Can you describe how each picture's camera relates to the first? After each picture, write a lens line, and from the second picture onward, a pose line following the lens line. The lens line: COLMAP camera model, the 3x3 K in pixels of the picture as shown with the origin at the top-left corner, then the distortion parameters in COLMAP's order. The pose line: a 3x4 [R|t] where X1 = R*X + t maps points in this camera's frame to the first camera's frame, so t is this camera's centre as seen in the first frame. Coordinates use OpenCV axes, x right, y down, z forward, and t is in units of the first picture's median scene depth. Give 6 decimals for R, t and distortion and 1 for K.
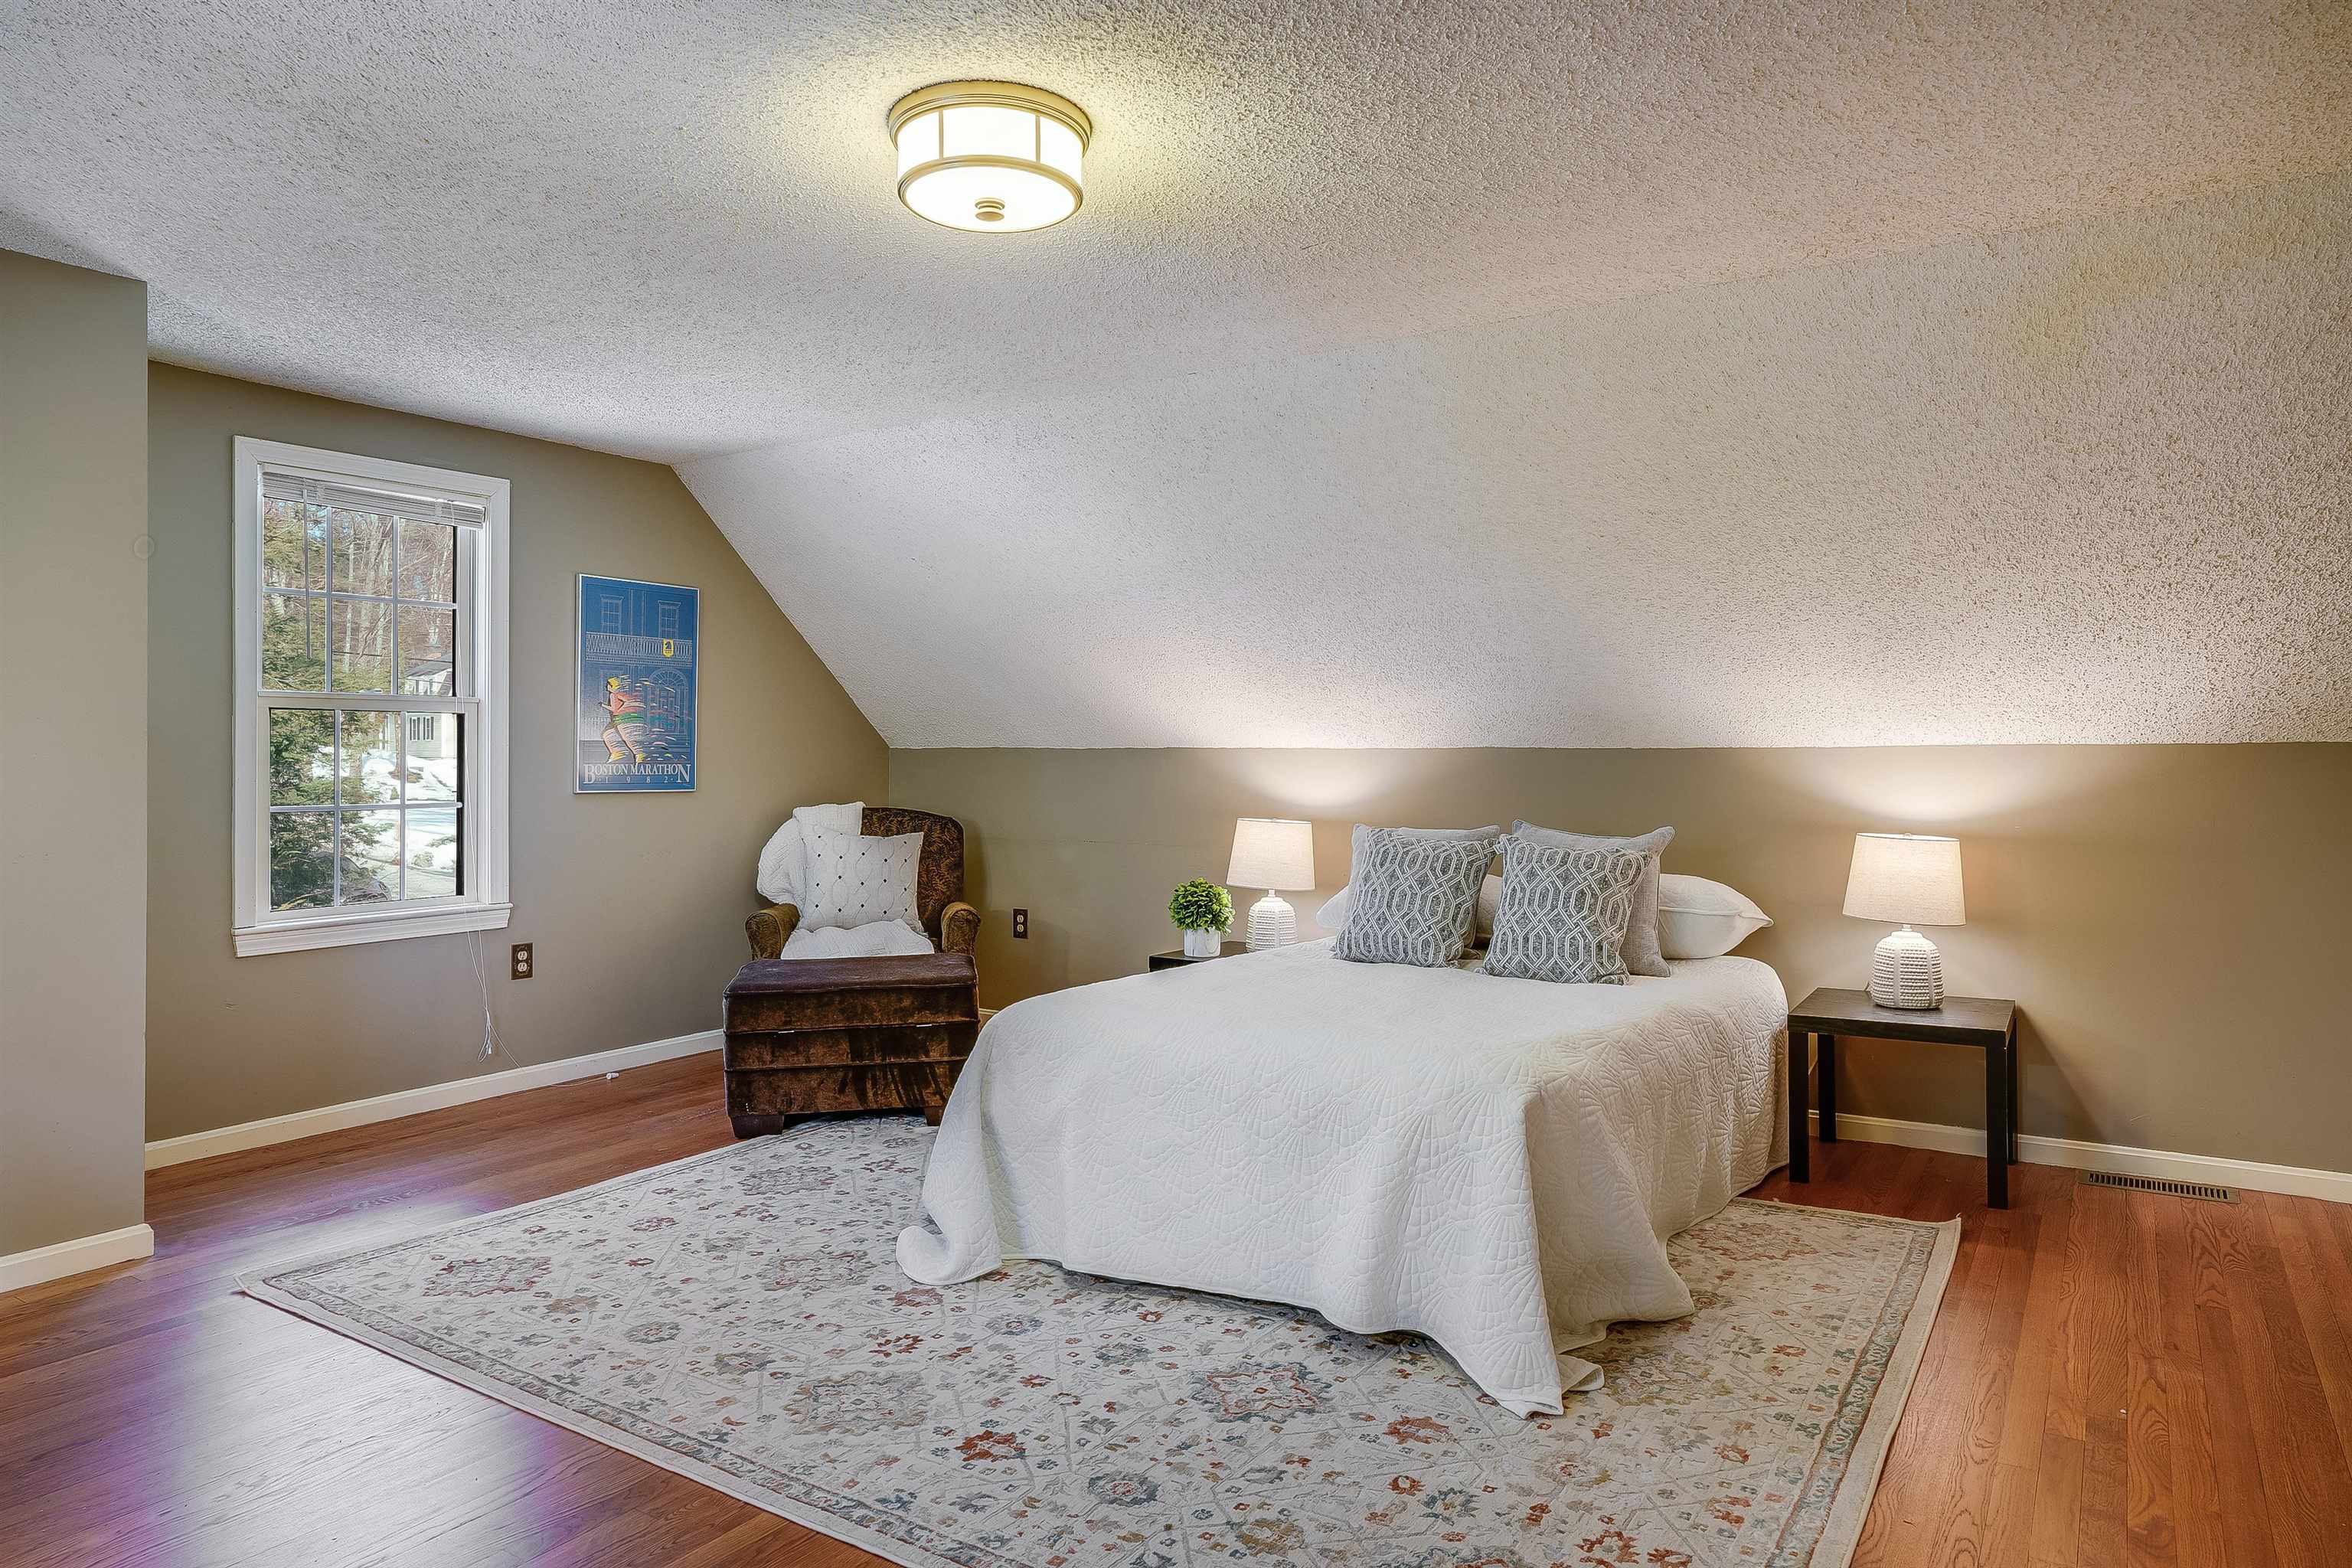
lens RADIAL K [[1452.2, 0, 1175.9], [0, 1452.2, 739.5], [0, 0, 1]] dist [-0.052359, 0.071413]
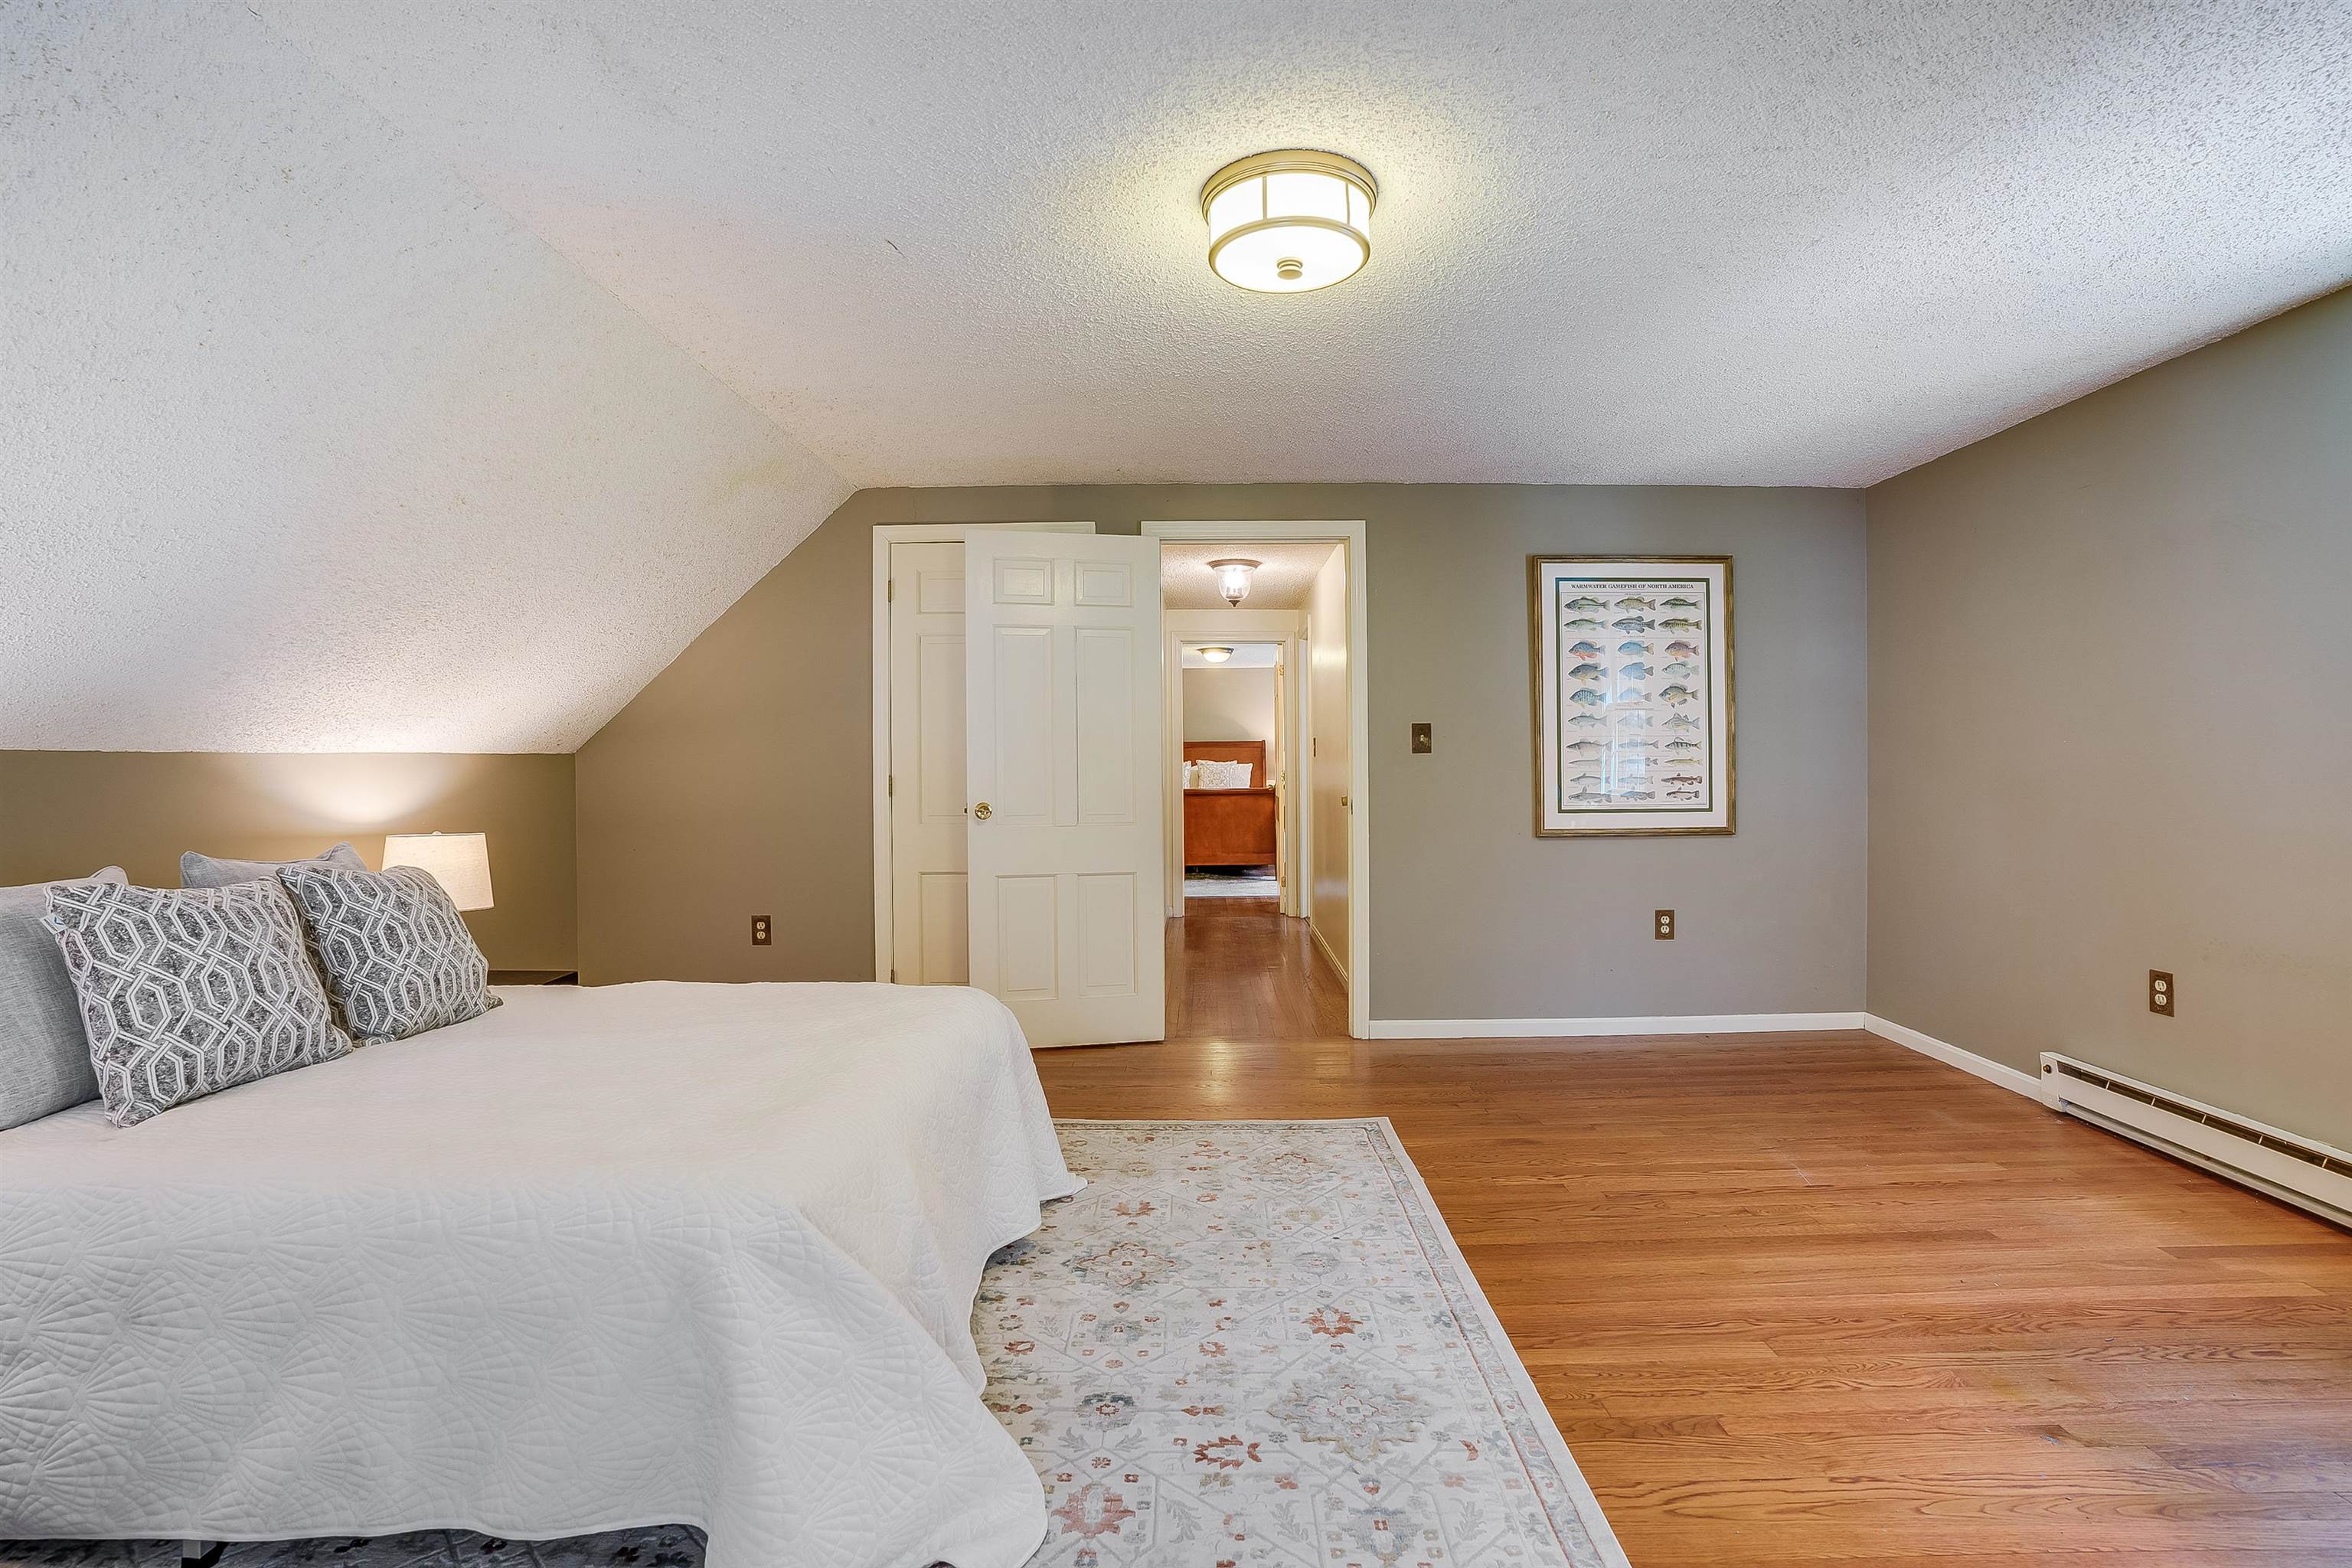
lens RADIAL K [[1106.2, 0, 1186.6], [0, 1106.2, 789.8], [0, 0, 1]] dist [-0.056187, 0.022380]
pose [[-0.540685, -0.012712, 0.841129, -0.508108], [-0.005160, 0.999917, 0.011795, 0.018408], [-0.841209, 0.002037, -0.540706, 0.975876]]
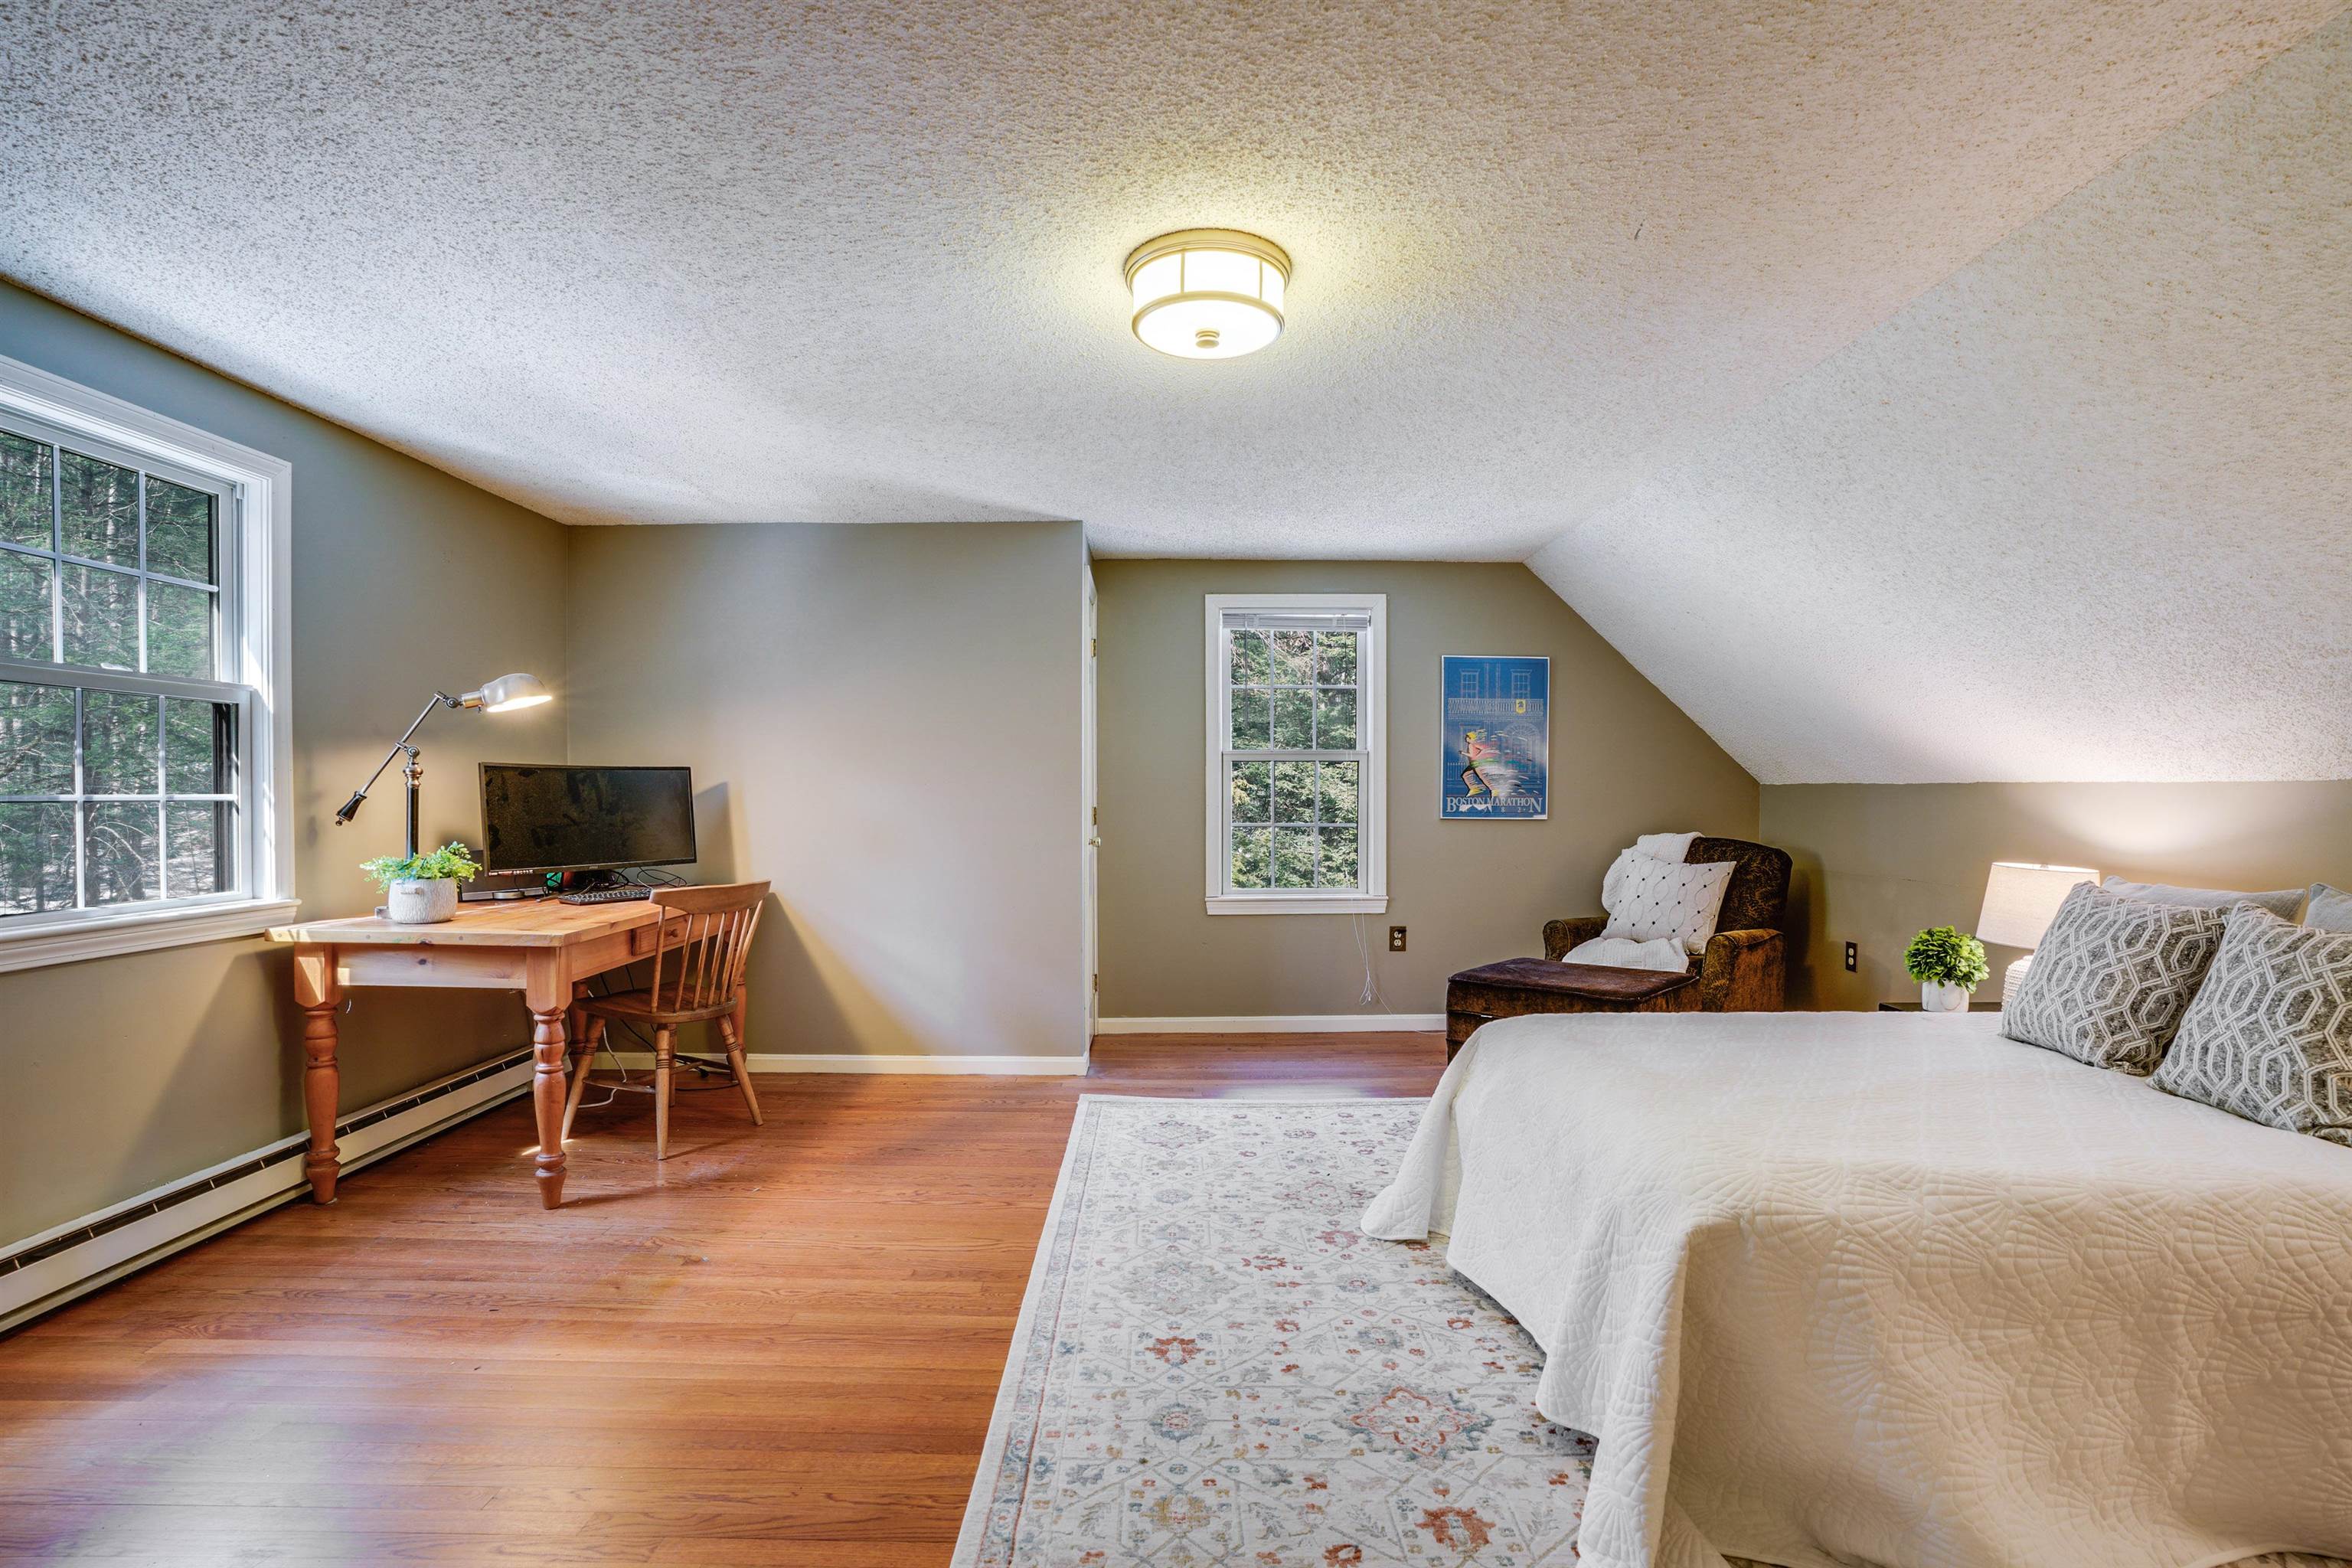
lens RADIAL K [[1106.2, 0, 1186.6], [0, 1106.2, 789.8], [0, 0, 1]] dist [-0.056187, 0.022380]
pose [[0.564145, -0.000893, -0.825675, 0.397053], [0.009282, 0.999943, 0.005261, 0.003244], [0.825624, -0.010632, 0.564121, 0.294945]]
